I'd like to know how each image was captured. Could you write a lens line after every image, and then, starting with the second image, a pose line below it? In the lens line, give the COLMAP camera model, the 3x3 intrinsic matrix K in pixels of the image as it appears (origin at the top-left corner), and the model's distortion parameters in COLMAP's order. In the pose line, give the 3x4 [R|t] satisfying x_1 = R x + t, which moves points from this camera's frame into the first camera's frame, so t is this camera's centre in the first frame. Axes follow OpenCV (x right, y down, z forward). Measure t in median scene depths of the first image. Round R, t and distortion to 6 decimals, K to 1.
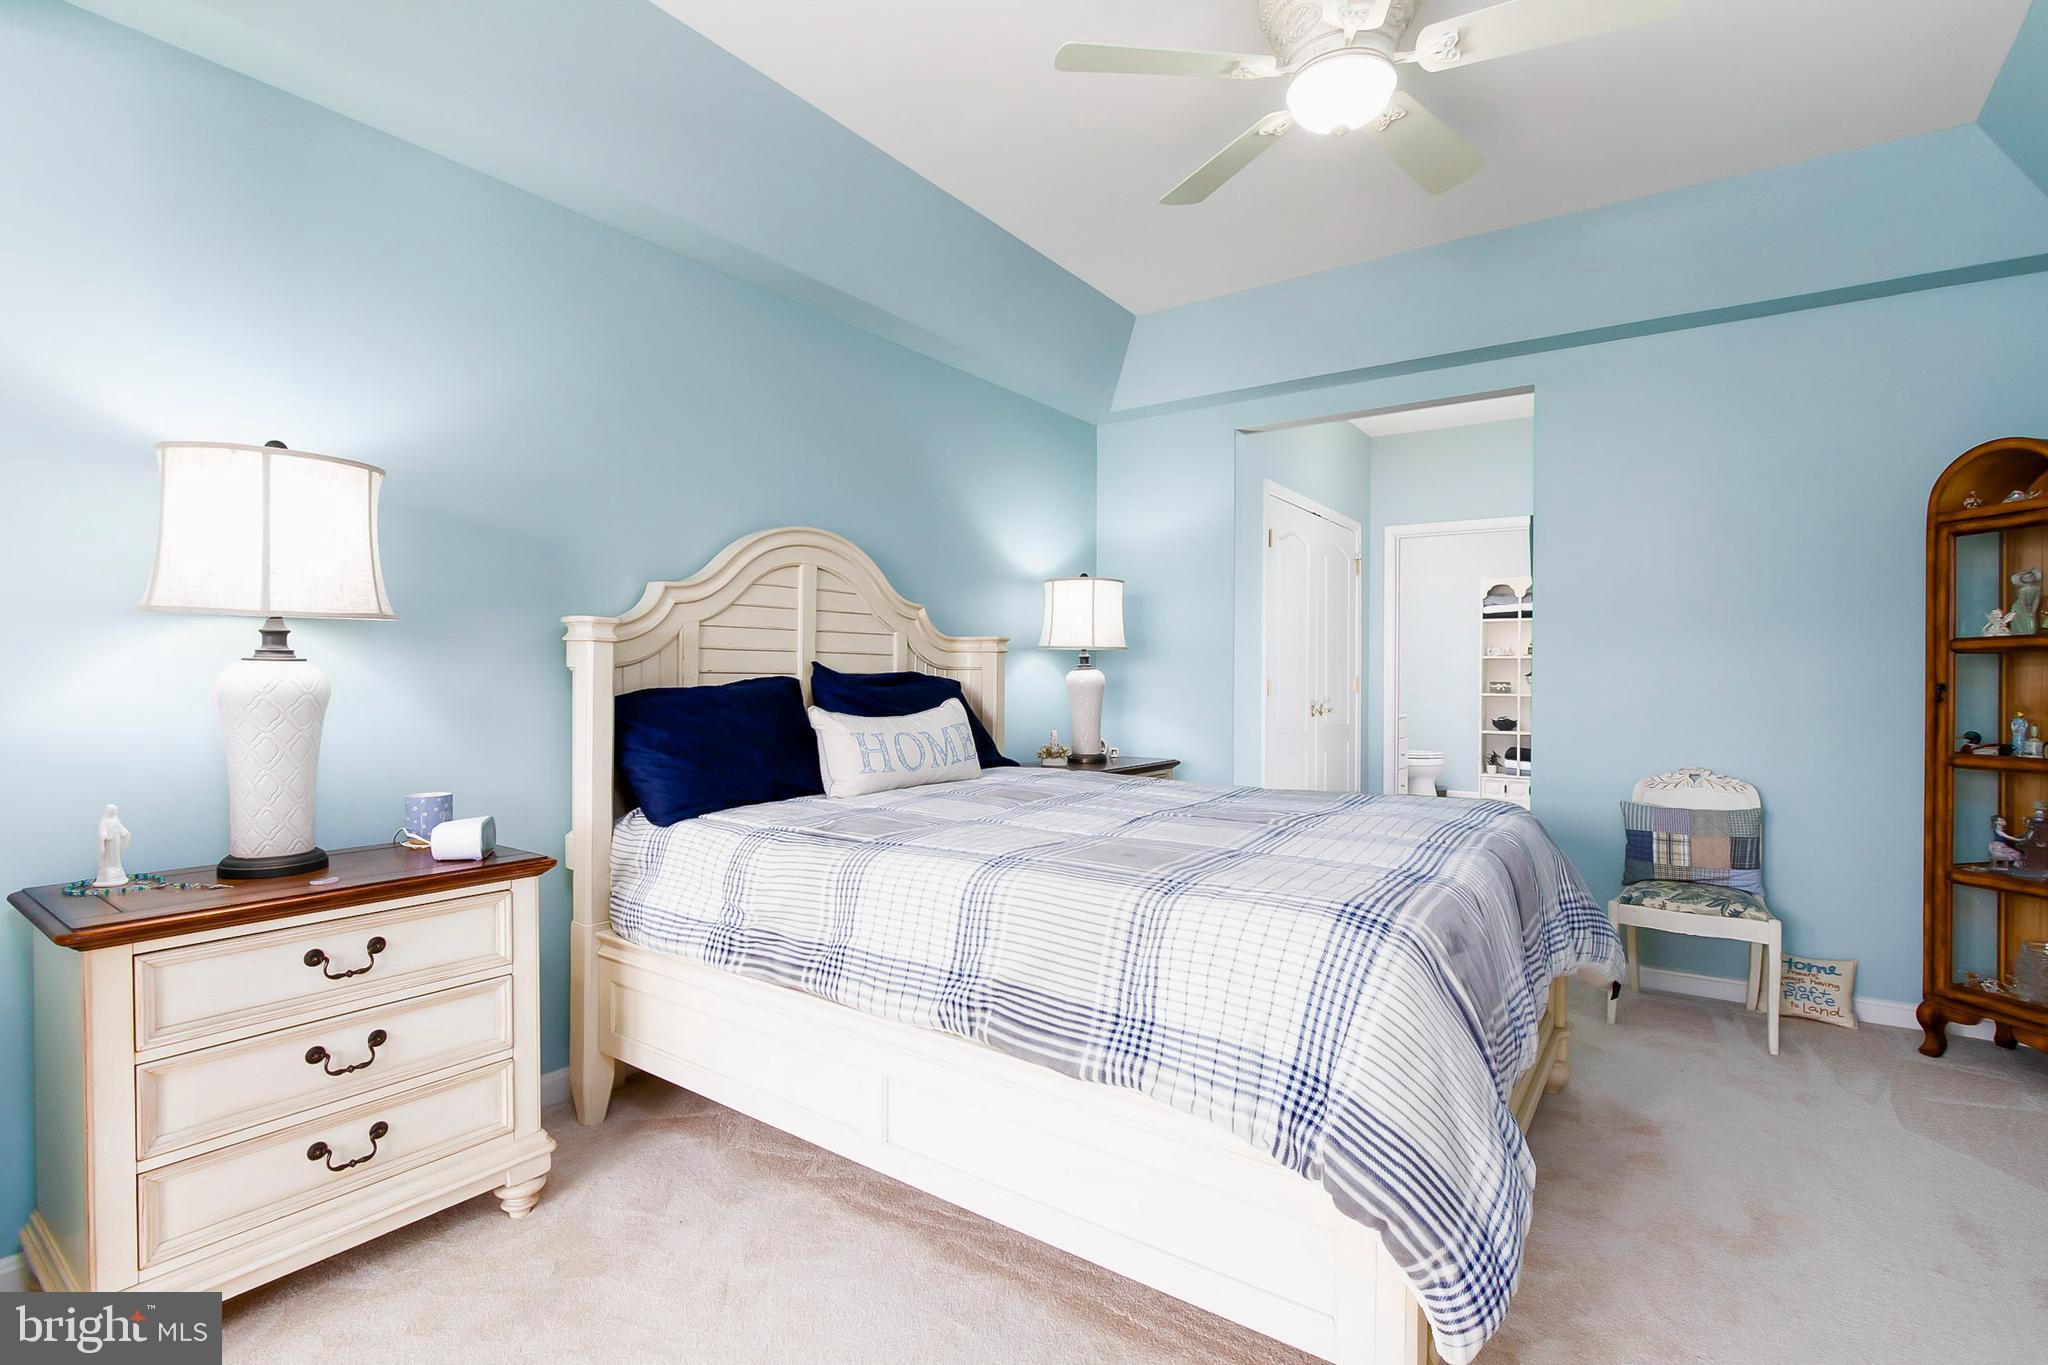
lens RADIAL K [[965.2, 0, 1028.1], [0, 965.2, 686.4], [0, 0, 1]] dist [-0.001738, -0.000241]
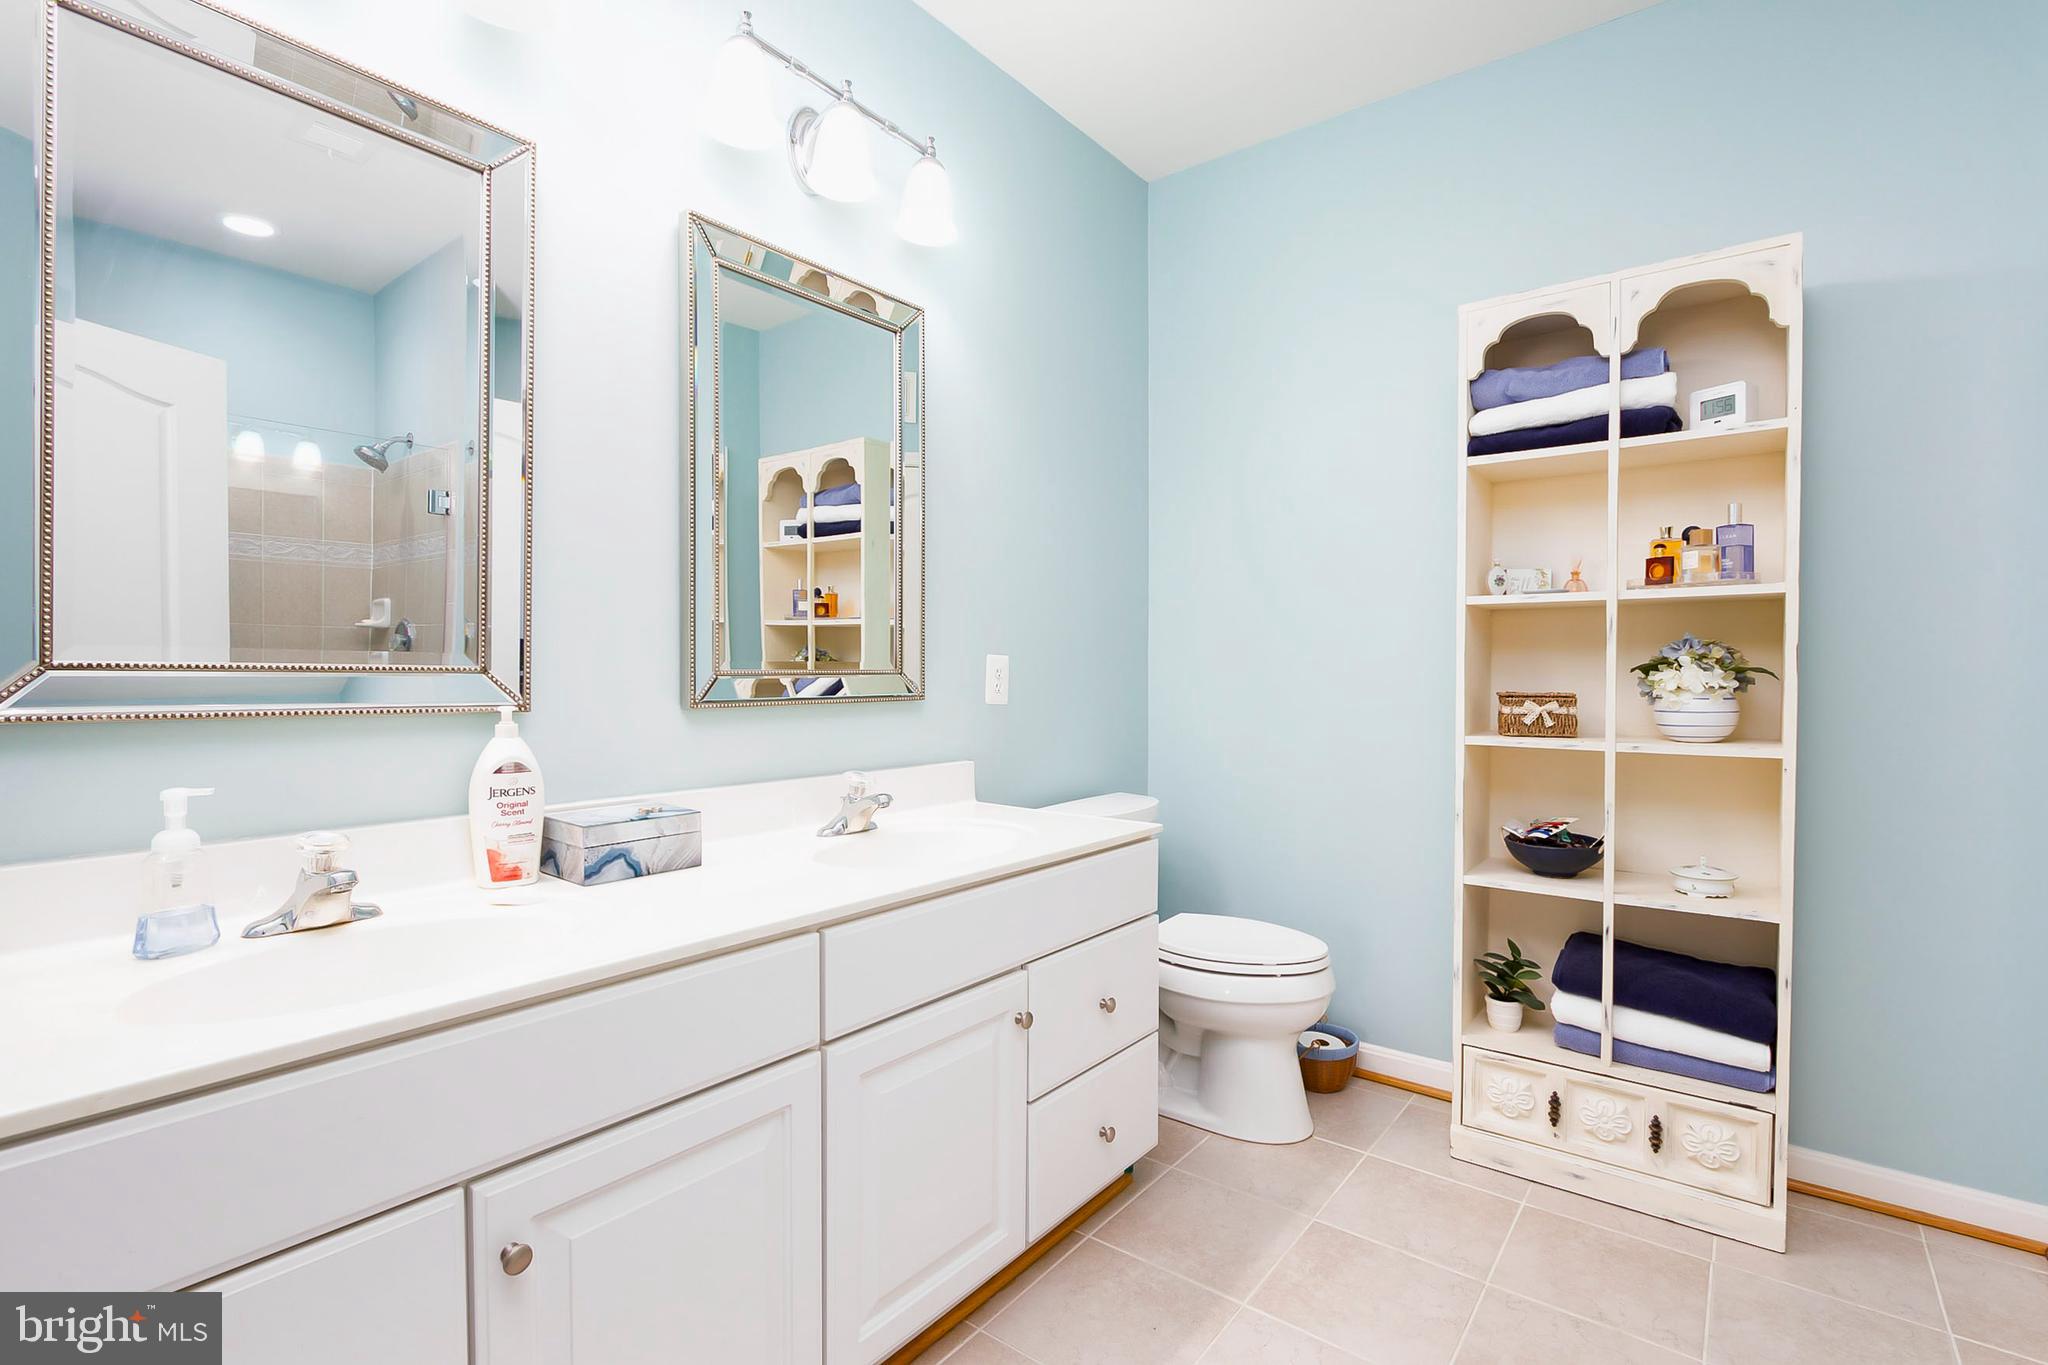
lens RADIAL K [[959.4, 0, 1030.4], [0, 959.4, 687.1], [0, 0, 1]] dist [-0.000657, 0.013055]
pose [[0.999945, 0.000351, -0.010459, 0.353338], [-0.000283, 0.999979, 0.006458, -0.007946], [0.010461, -0.006455, 0.999924, 0.735578]]
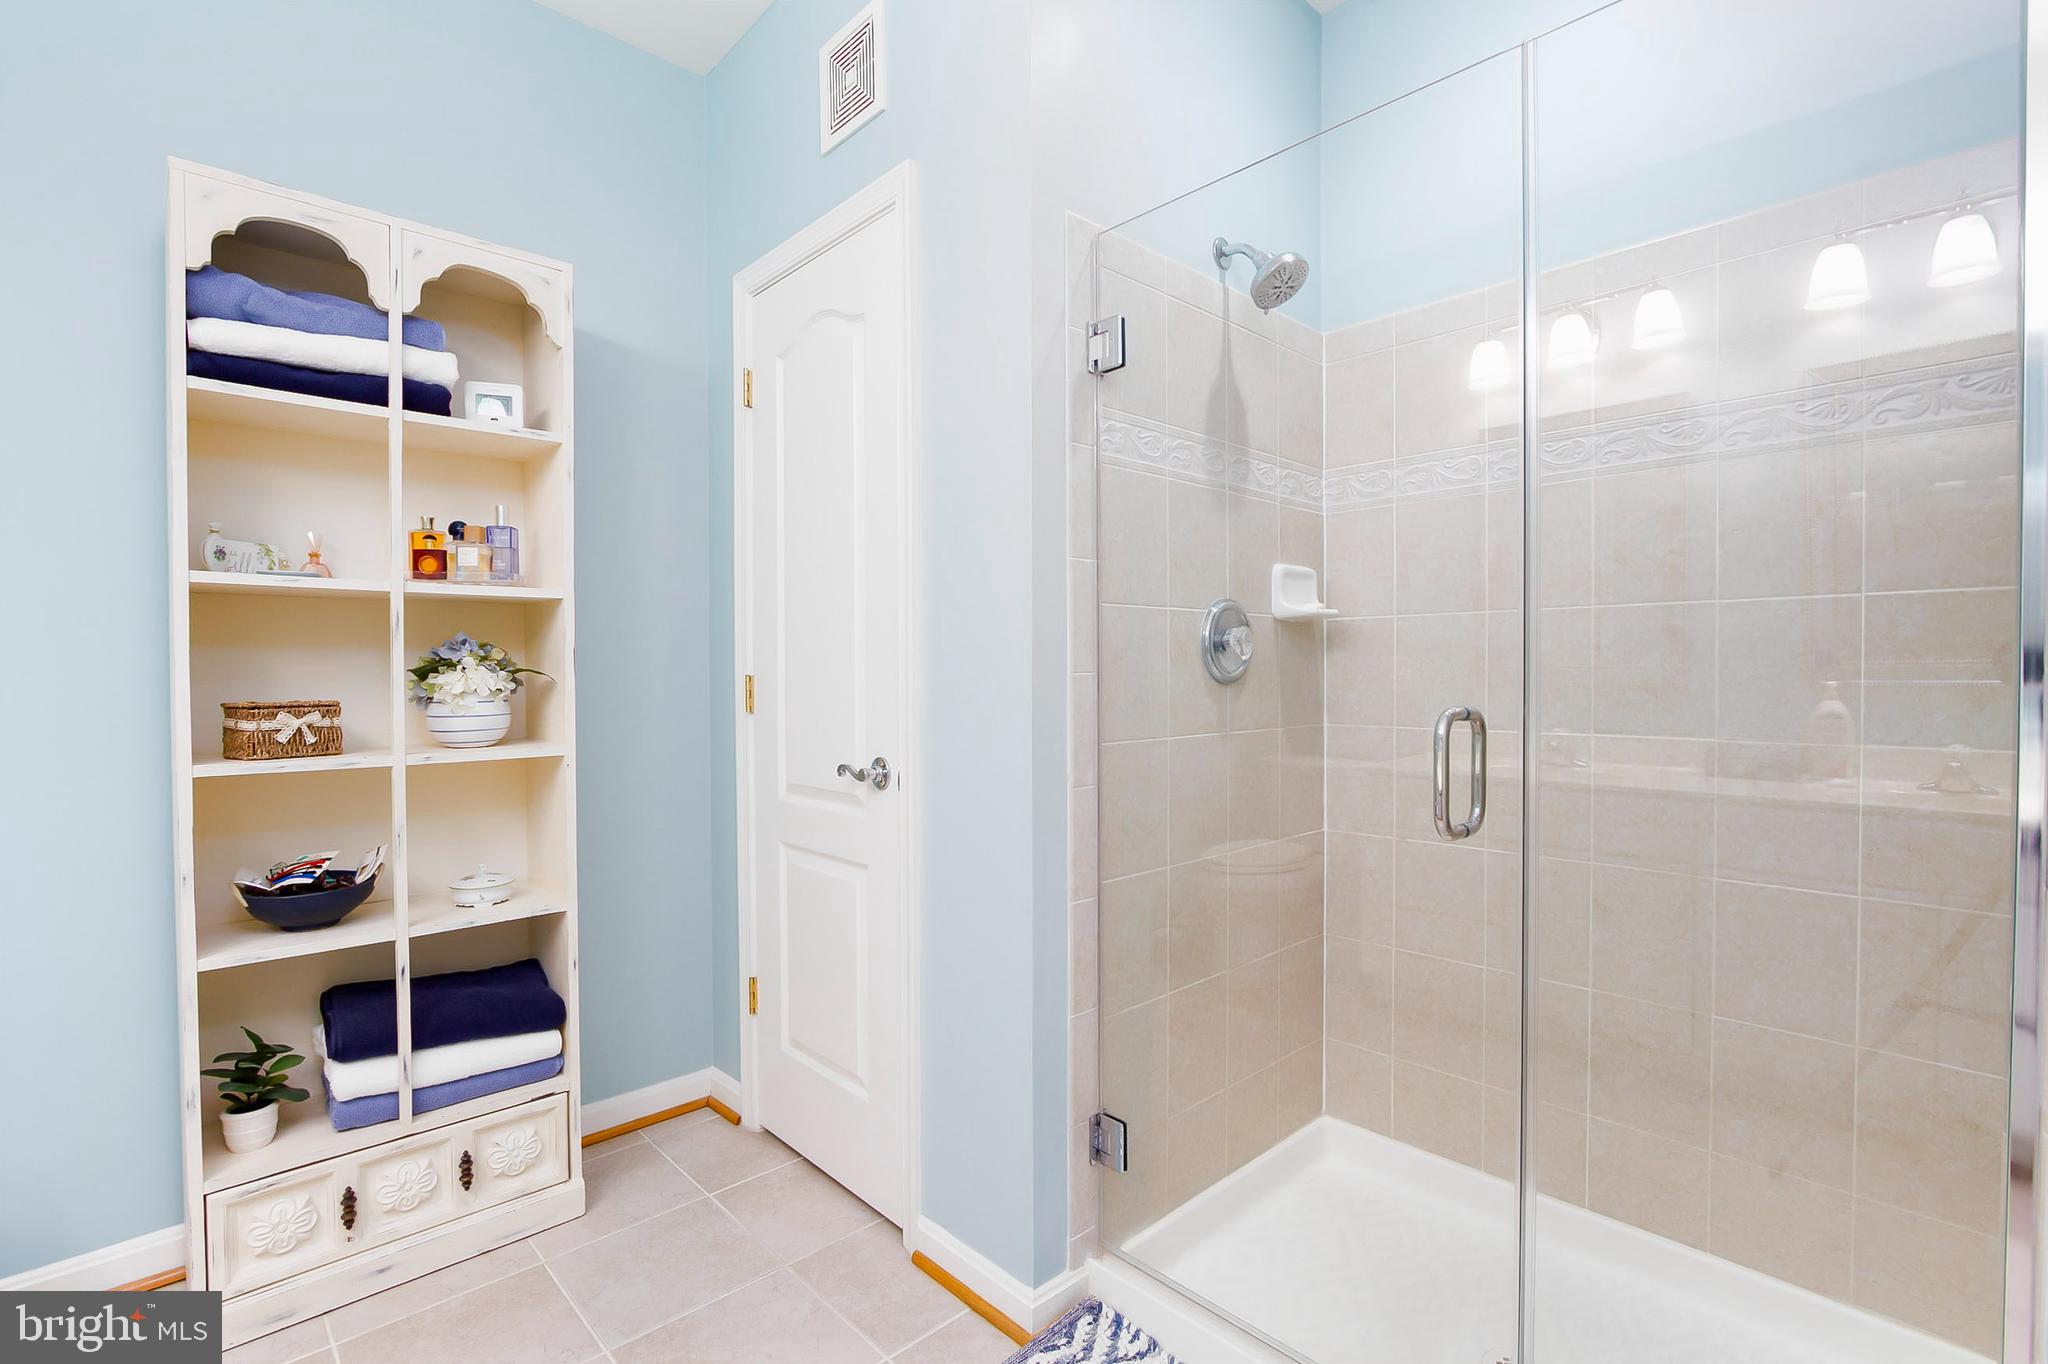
lens RADIAL K [[965.2, 0, 1028.1], [0, 965.2, 685.9], [0, 0, 1]] dist [-0.001738, -0.000241]
pose [[0.177408, -0.018996, 0.983954, 0.312290], [0.015380, 0.999745, 0.016528, -0.009192], [-0.984017, 0.012201, 0.177655, 0.806535]]
